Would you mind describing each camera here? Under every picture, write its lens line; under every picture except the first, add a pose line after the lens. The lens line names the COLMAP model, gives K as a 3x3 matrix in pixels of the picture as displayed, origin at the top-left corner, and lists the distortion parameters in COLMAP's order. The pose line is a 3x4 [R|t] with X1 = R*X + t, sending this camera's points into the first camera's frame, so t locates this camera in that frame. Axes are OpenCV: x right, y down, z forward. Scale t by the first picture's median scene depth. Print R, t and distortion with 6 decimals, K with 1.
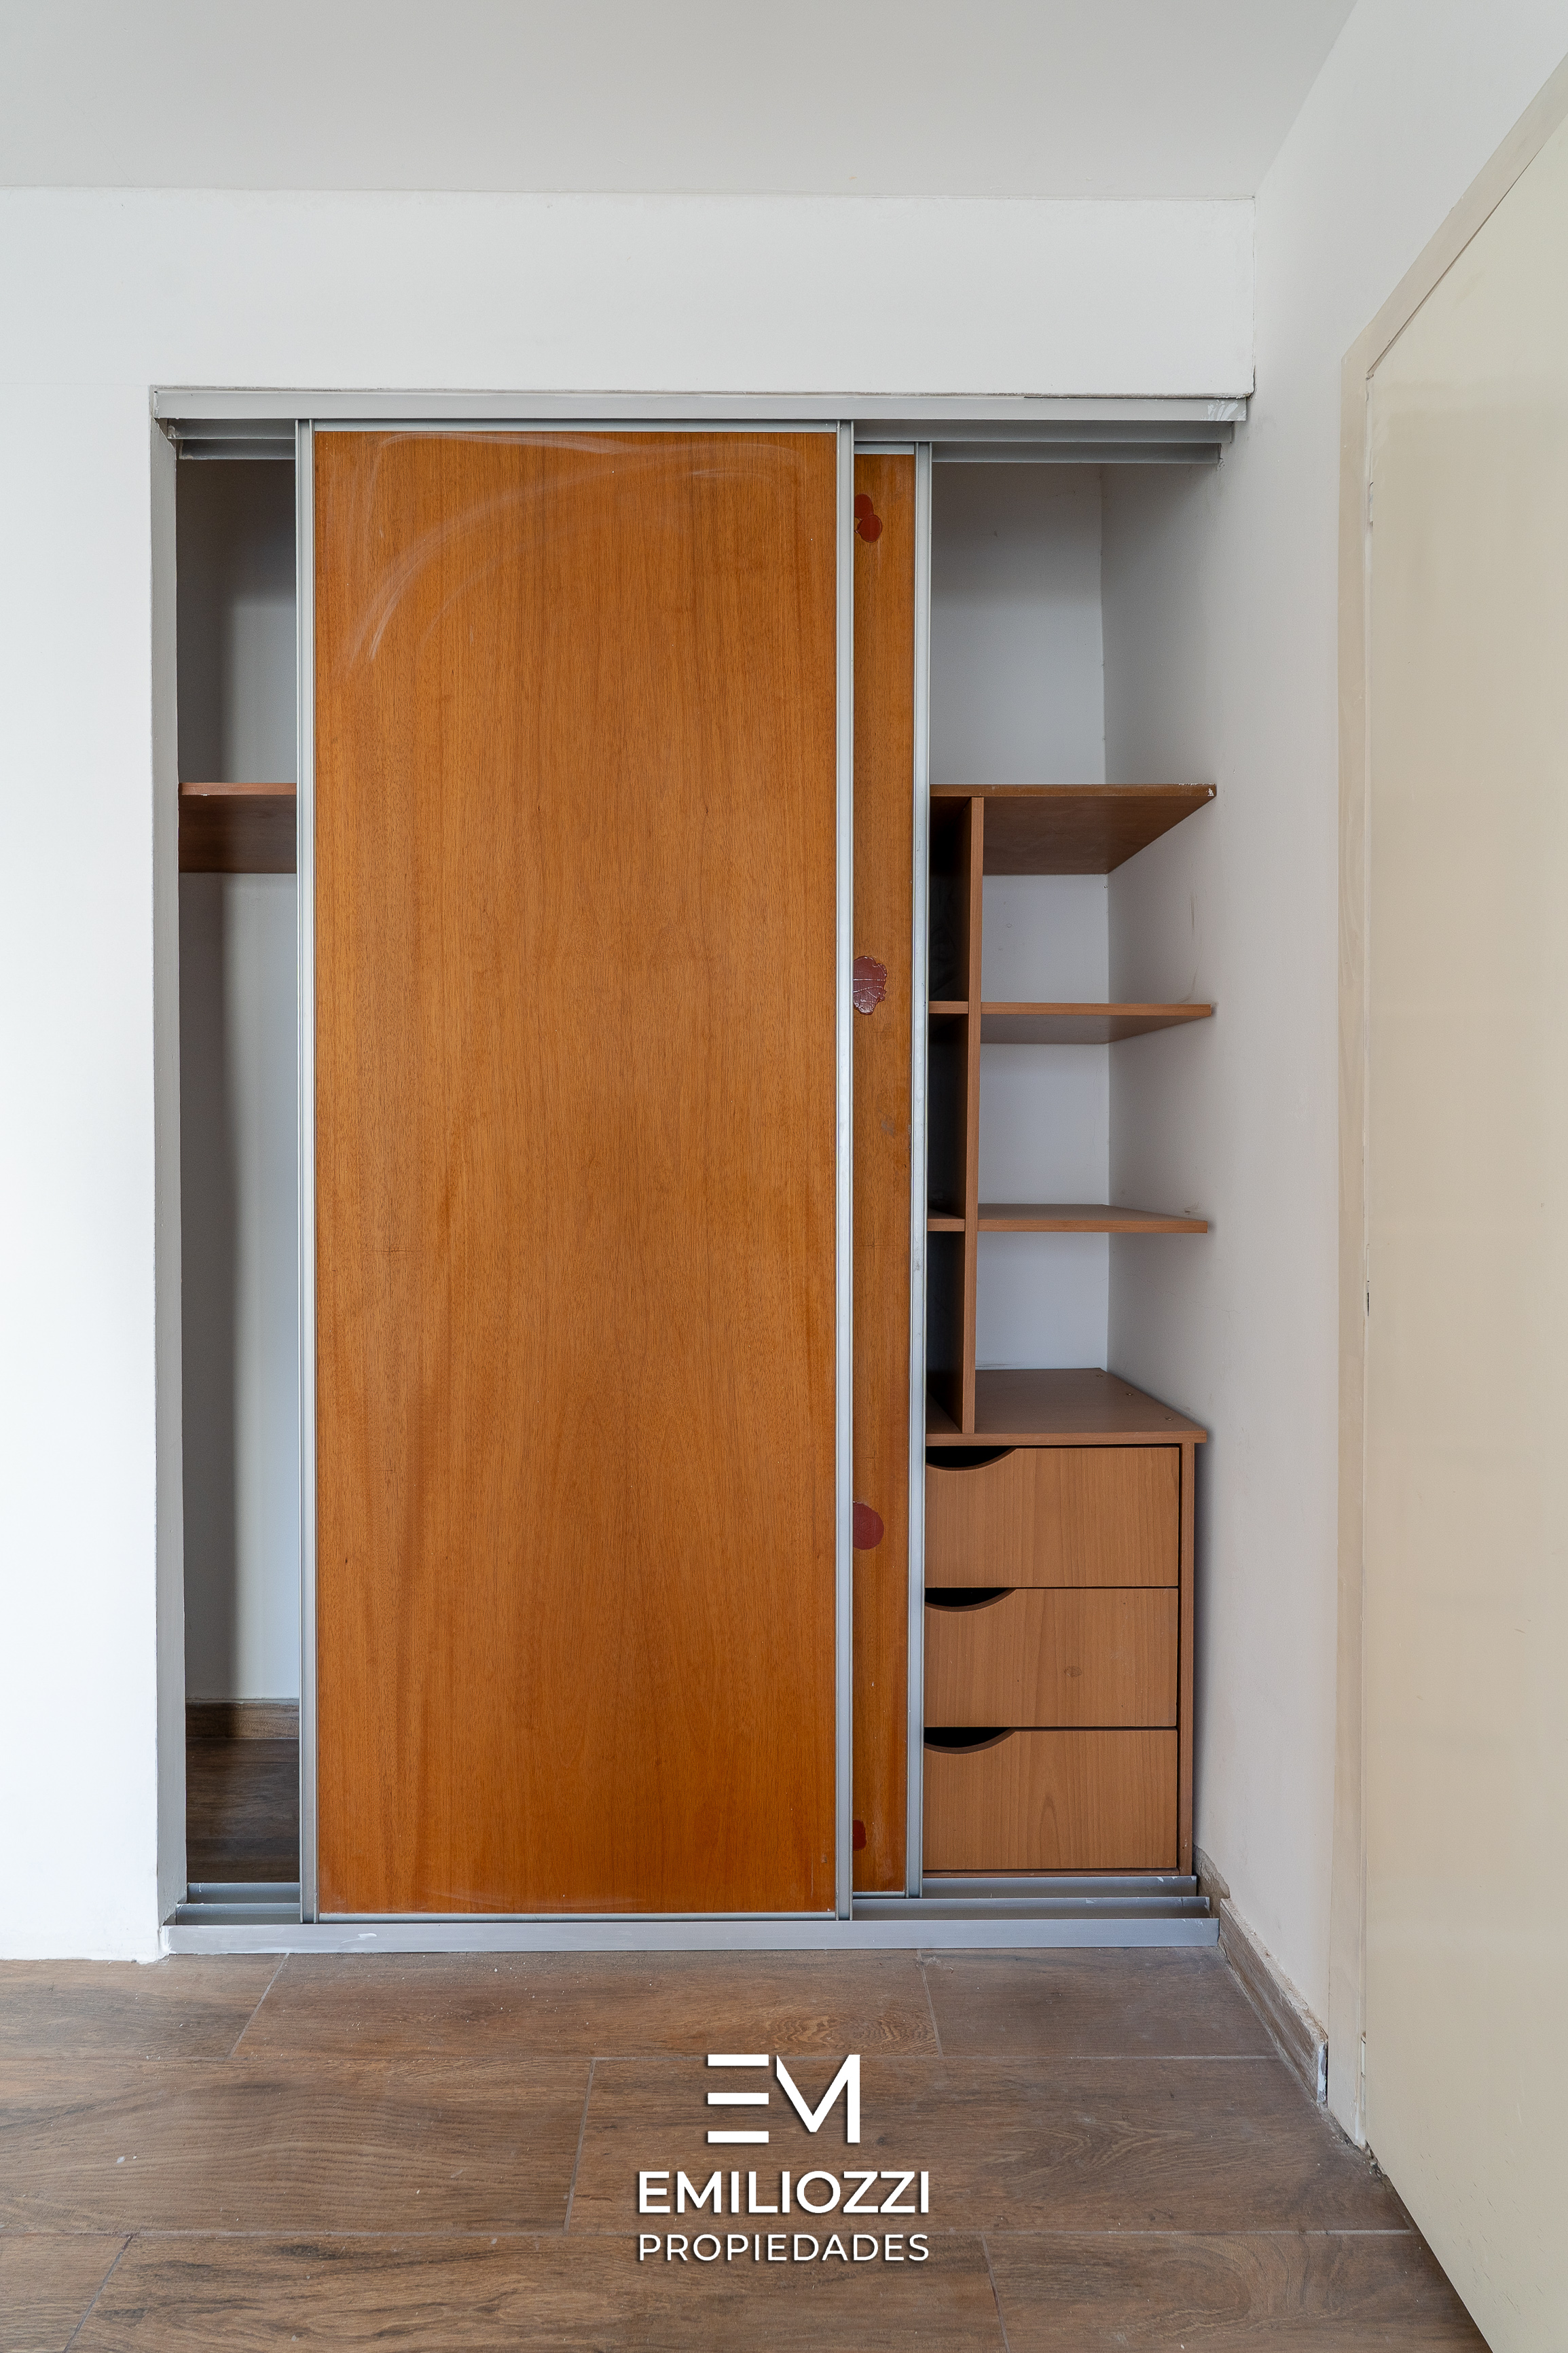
lens RADIAL K [[1100.7, 0, 784.0], [0, 1100.7, 1176.5], [0, 0, 1]] dist [-0.001429, -0.000106]
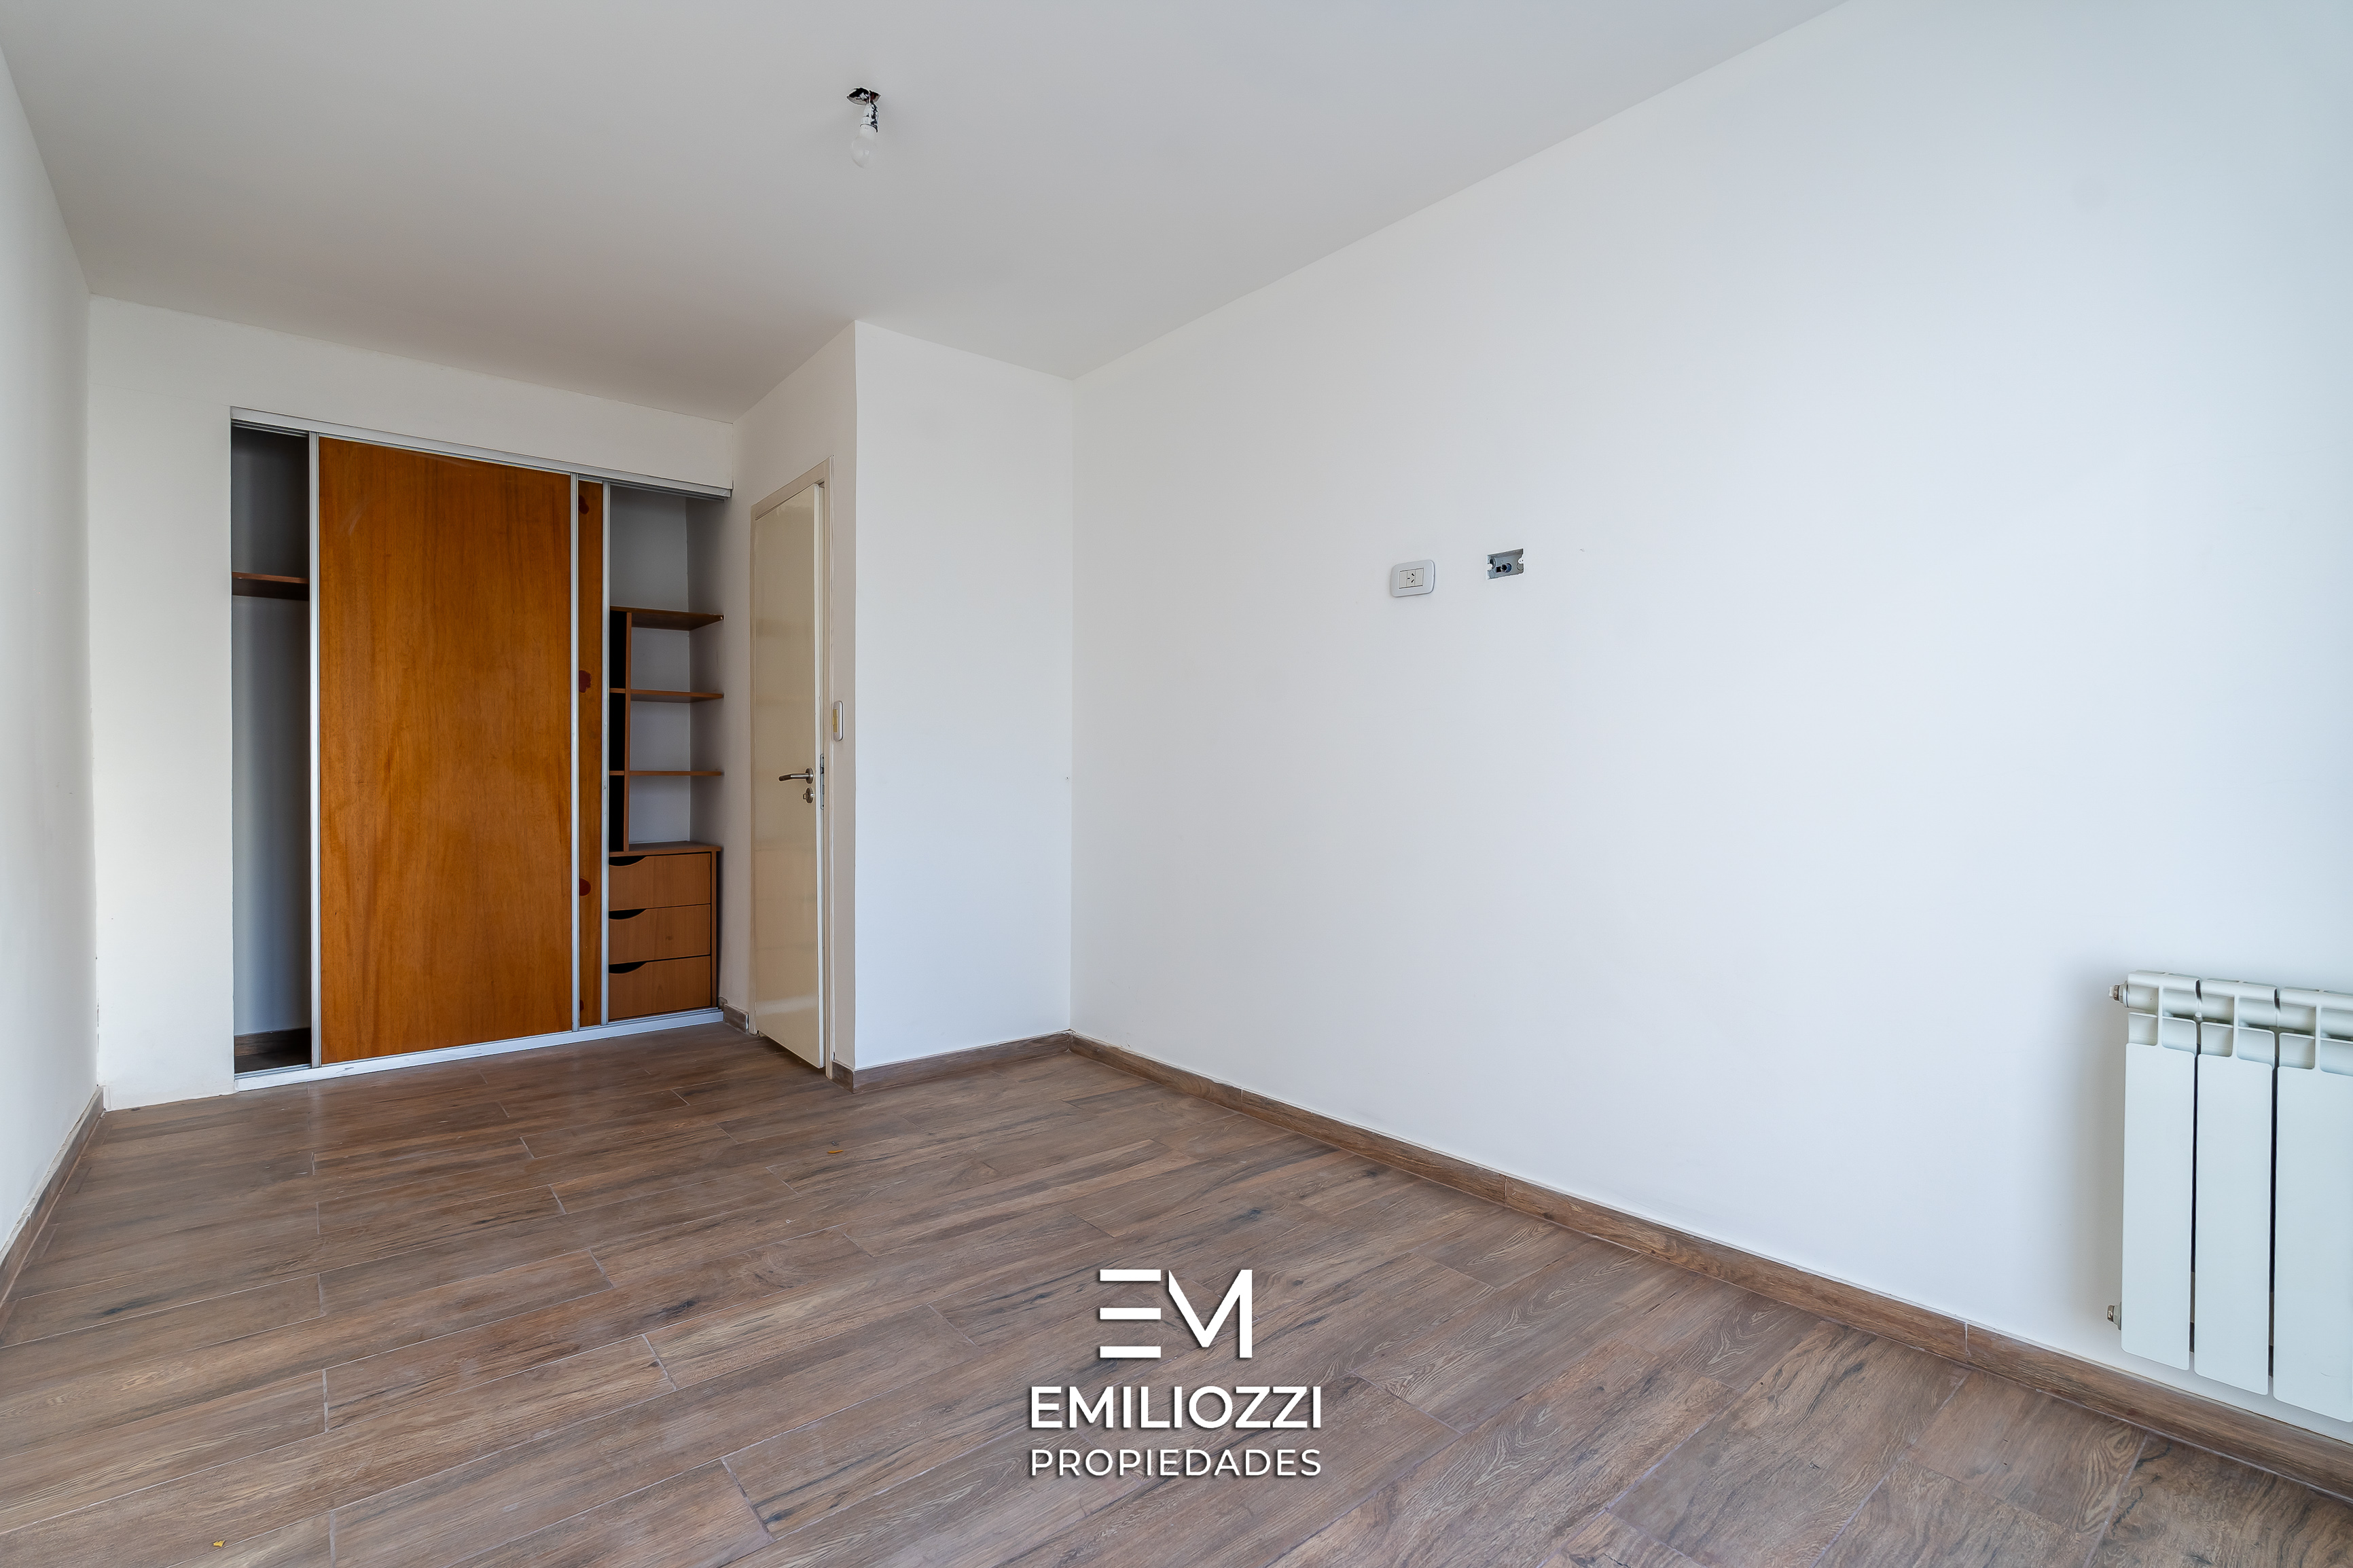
lens RADIAL K [[1061.0, 0, 1176.5], [0, 1061.0, 784.0], [0, 0, 1]] dist [-0.002505, -0.000120]
pose [[0.803990, -0.005173, 0.594620, -0.297947], [0.002129, 0.999981, 0.005821, 0.061616], [-0.594639, -0.003415, 0.803986, -1.913933]]
